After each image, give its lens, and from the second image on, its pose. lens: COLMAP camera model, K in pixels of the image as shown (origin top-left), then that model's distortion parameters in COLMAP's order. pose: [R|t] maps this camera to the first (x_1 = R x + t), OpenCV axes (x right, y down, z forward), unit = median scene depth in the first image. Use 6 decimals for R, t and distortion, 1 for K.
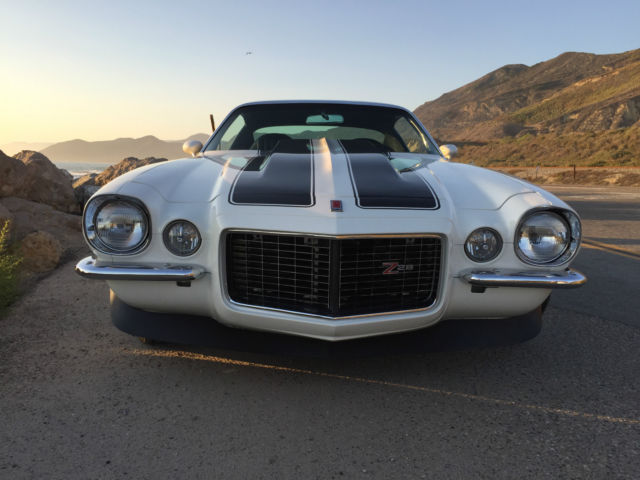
lens RADIAL K [[552.5, 0, 320.0], [0, 552.5, 240.0], [0, 0, 1]] dist [0.073933, -0.107288]
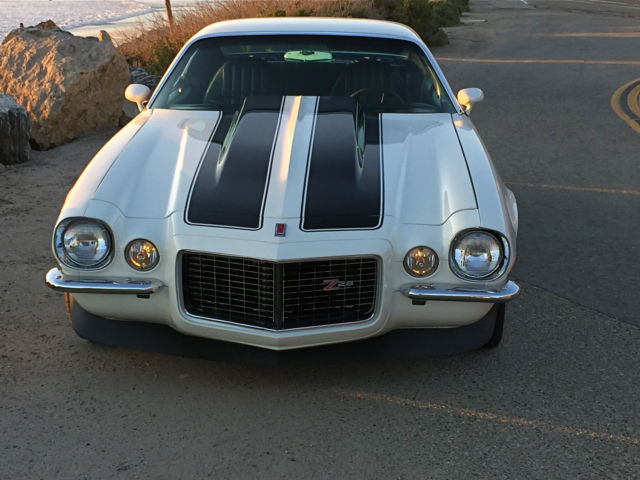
lens RADIAL K [[789.6, 0, 323.5], [0, 789.6, 219.5], [0, 0, 1]] dist [0.037313, 0.024340]
pose [[0.999890, 0.013592, 0.005883, 0.100893], [-0.013769, 0.999420, 0.031157, -0.127656], [-0.005456, -0.031234, 0.999497, -0.565823]]
